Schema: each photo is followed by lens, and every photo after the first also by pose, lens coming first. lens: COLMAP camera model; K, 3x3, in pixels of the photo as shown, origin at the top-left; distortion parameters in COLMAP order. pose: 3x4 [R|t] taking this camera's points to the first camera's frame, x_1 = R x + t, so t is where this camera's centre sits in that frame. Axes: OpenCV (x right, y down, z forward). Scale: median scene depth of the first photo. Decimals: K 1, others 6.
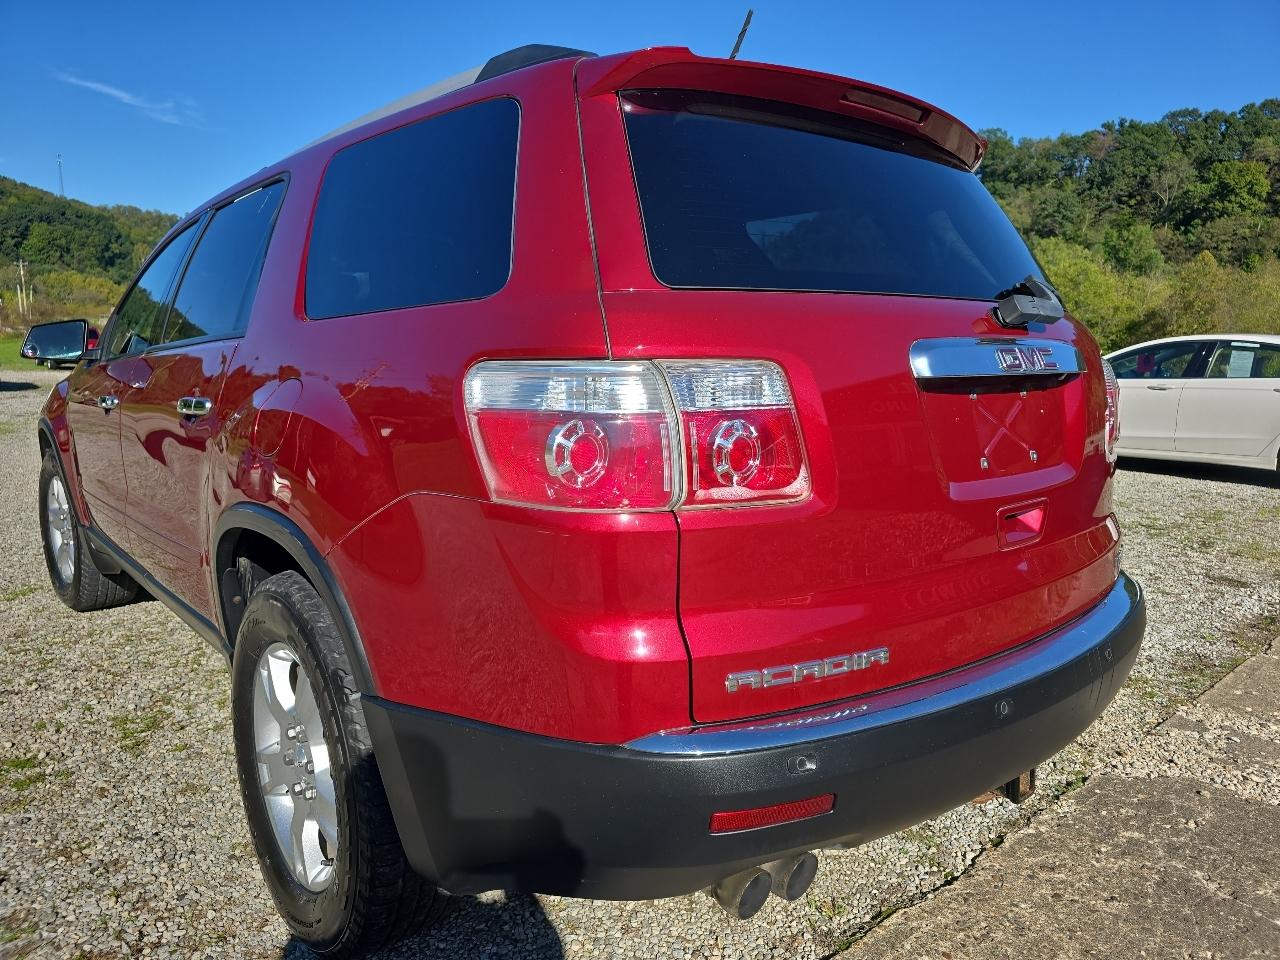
lens RADIAL K [[874.4, 0, 656.7], [0, 874.4, 496.8], [0, 0, 1]] dist [0.017075, -0.019410]
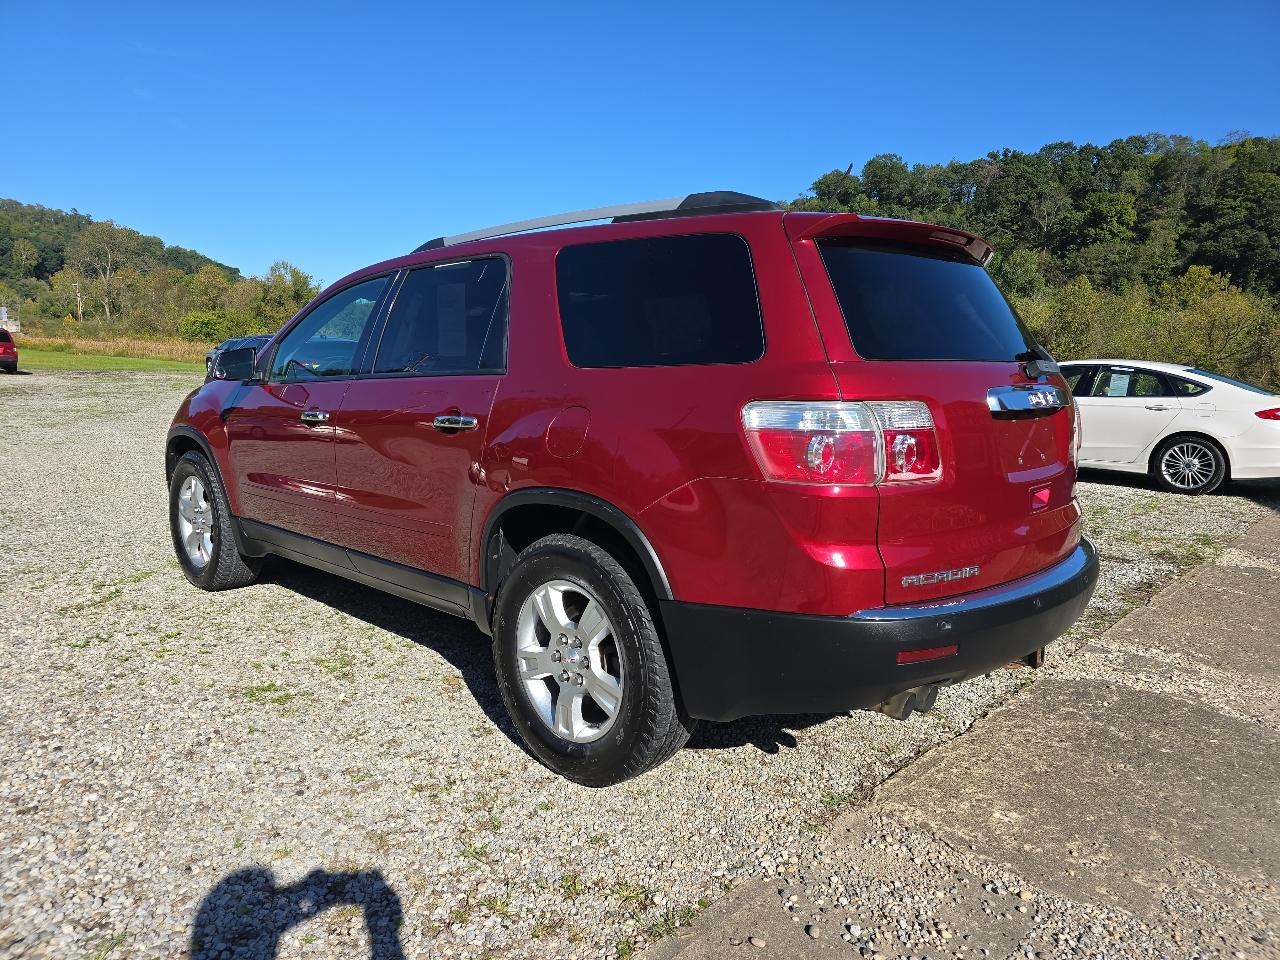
lens RADIAL K [[874.4, 0, 634.6], [0, 874.4, 505.5], [0, 0, 1]] dist [0.017075, -0.019410]
pose [[0.995777, -0.001766, 0.091783, -0.162475], [0.001625, 0.999997, 0.001613, 0.015242], [-0.091786, -0.001457, 0.995778, -0.207210]]
